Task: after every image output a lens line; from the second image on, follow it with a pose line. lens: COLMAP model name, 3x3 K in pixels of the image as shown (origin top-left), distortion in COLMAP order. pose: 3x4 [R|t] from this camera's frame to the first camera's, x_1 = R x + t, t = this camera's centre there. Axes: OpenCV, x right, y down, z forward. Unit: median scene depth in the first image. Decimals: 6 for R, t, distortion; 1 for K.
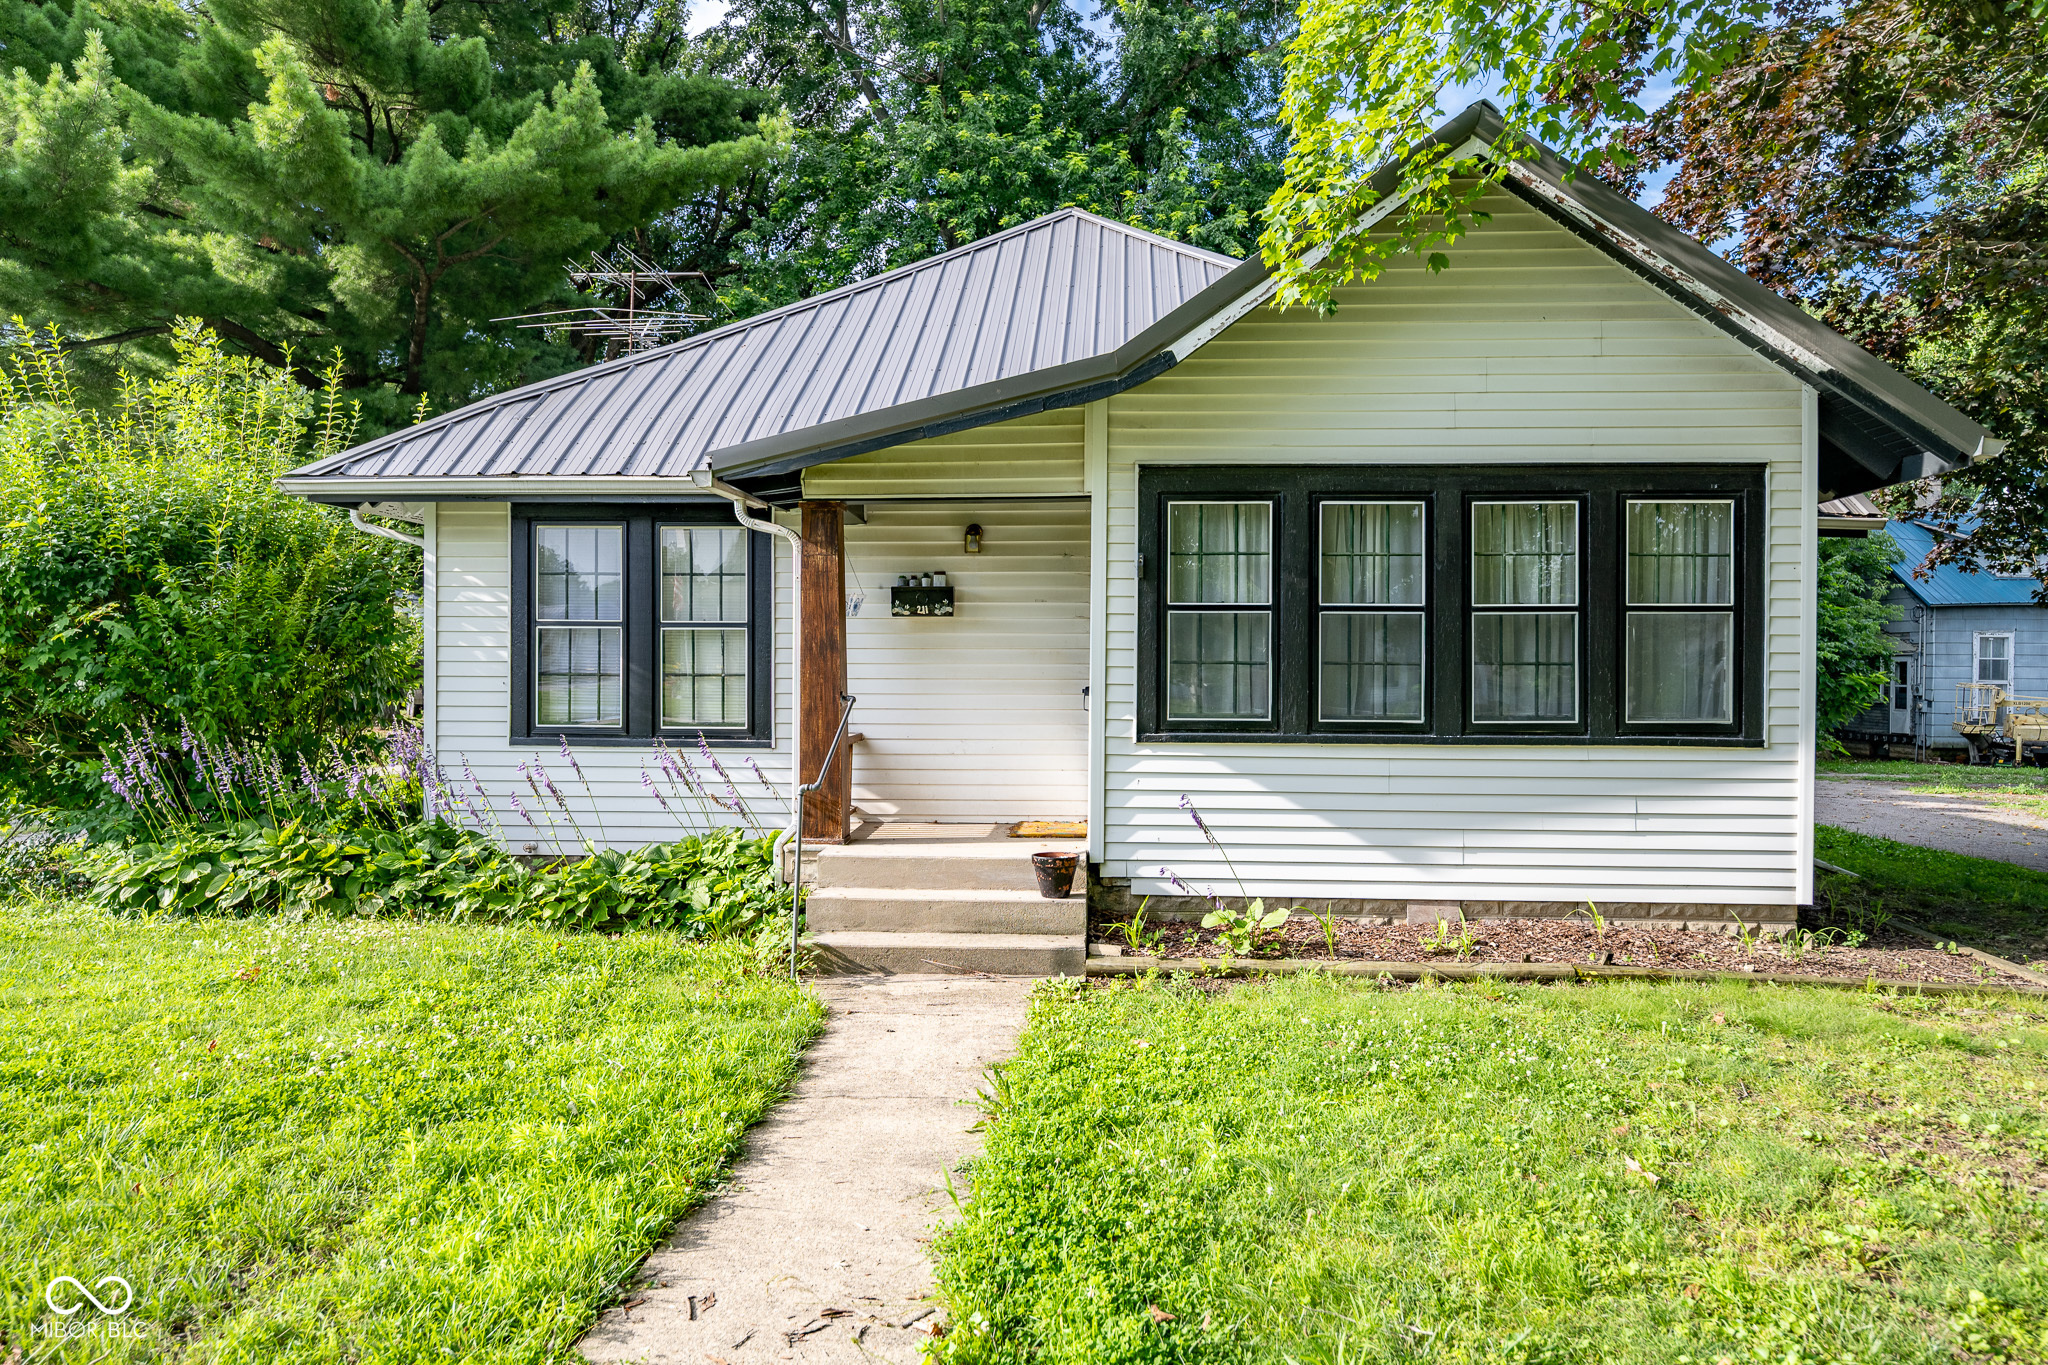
lens RADIAL K [[1389.3, 0, 1024.0], [0, 1389.3, 682.5], [0, 0, 1]] dist [-0.000852, -0.000135]
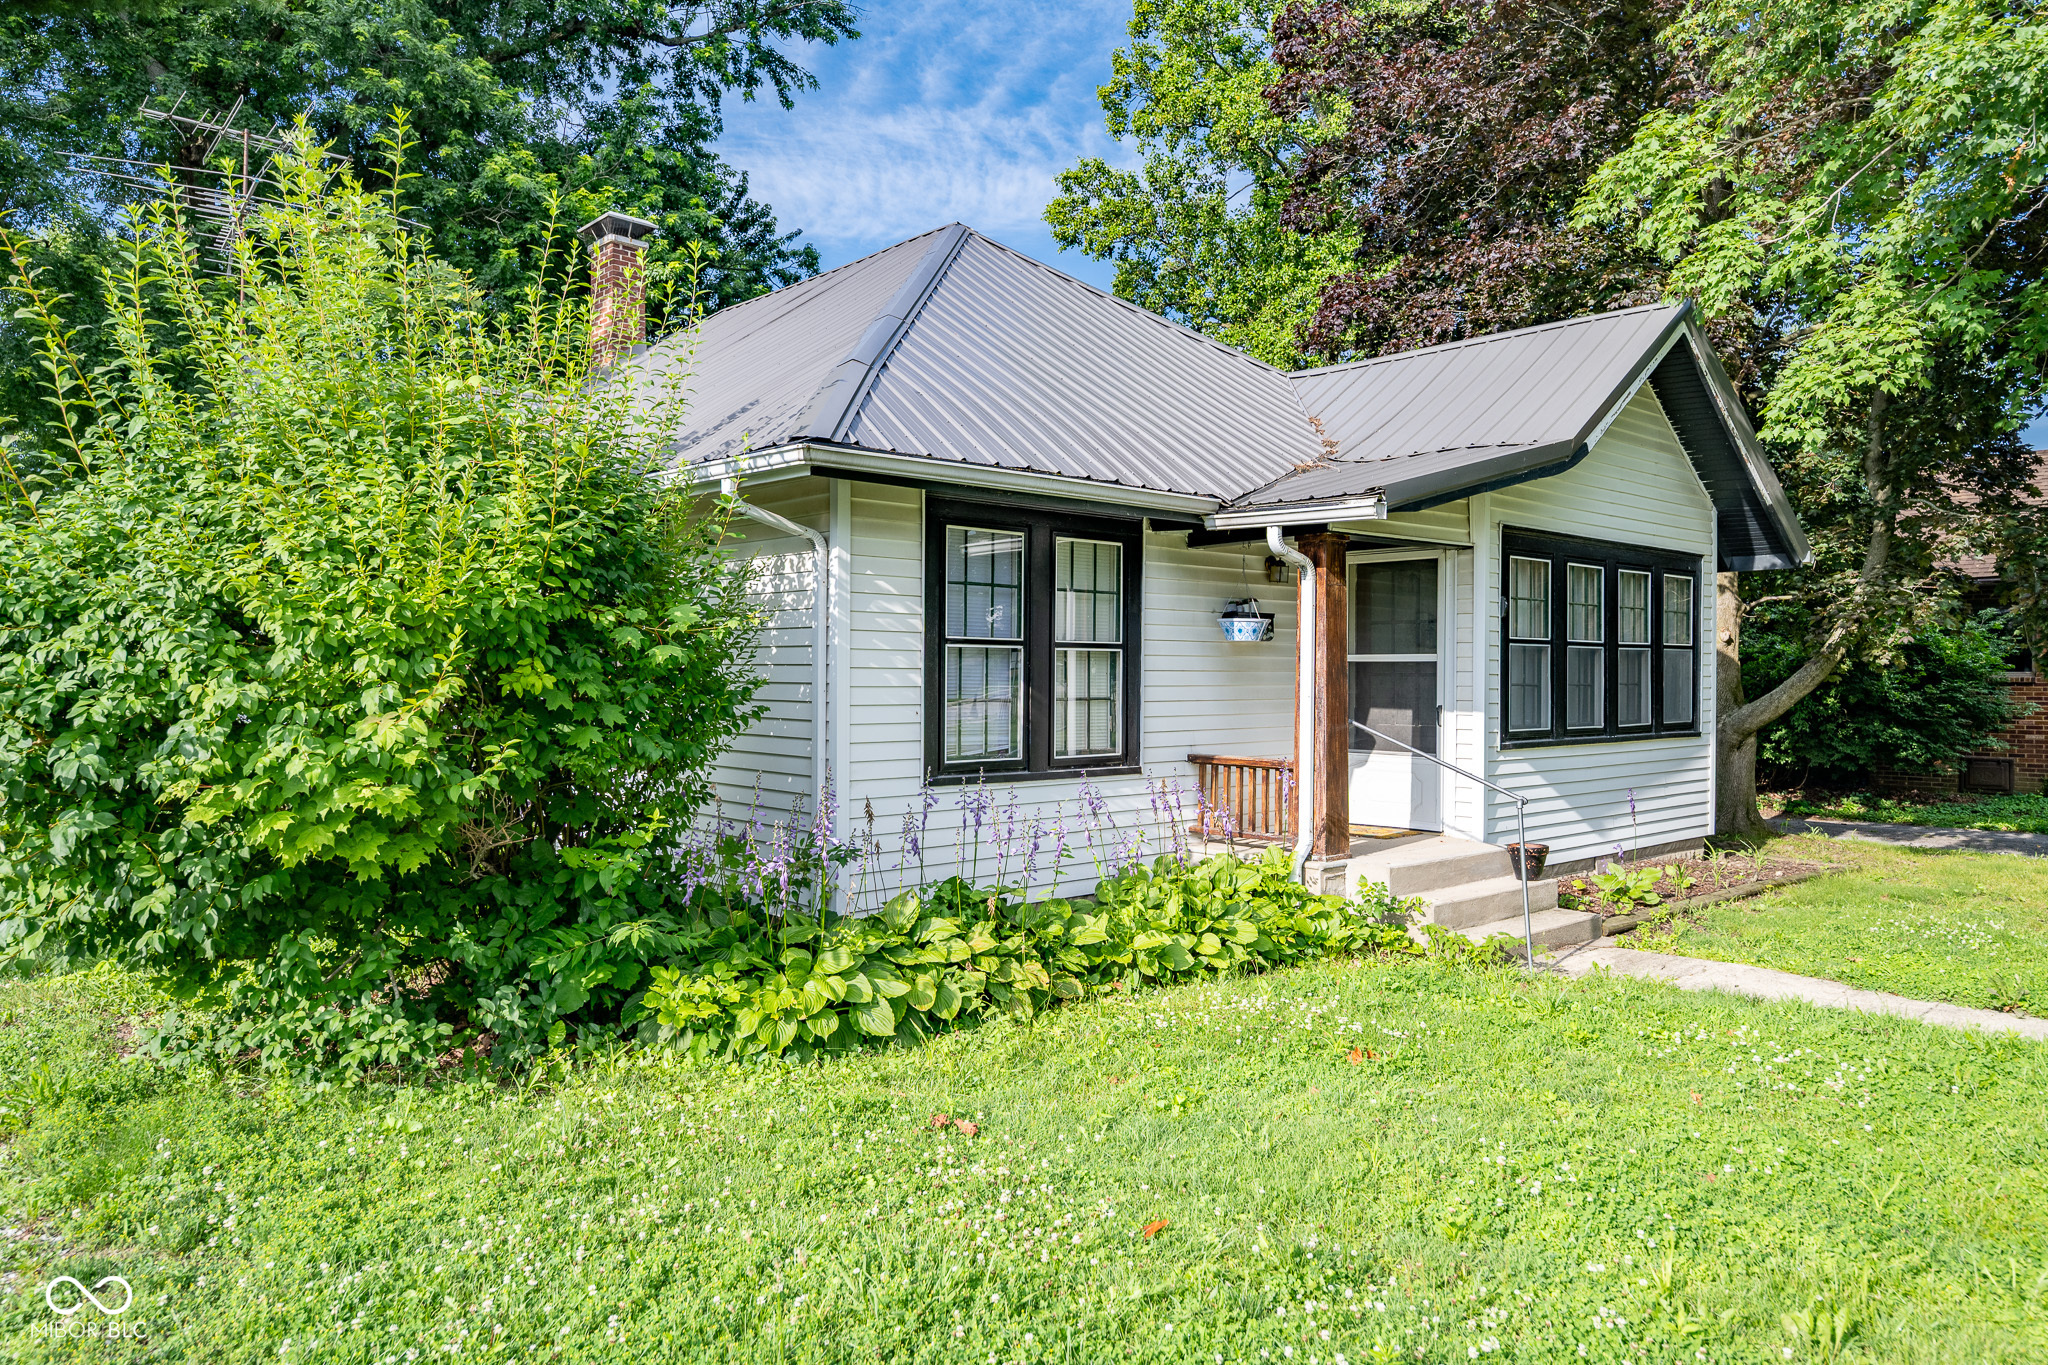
lens RADIAL K [[1389.3, 0, 1024.0], [0, 1389.3, 682.5], [0, 0, 1]] dist [-0.000852, -0.000135]
pose [[0.697377, -0.007378, 0.716667, -0.930661], [0.007364, 0.999968, 0.003129, -0.019888], [-0.716667, 0.003096, 0.697409, 0.378215]]
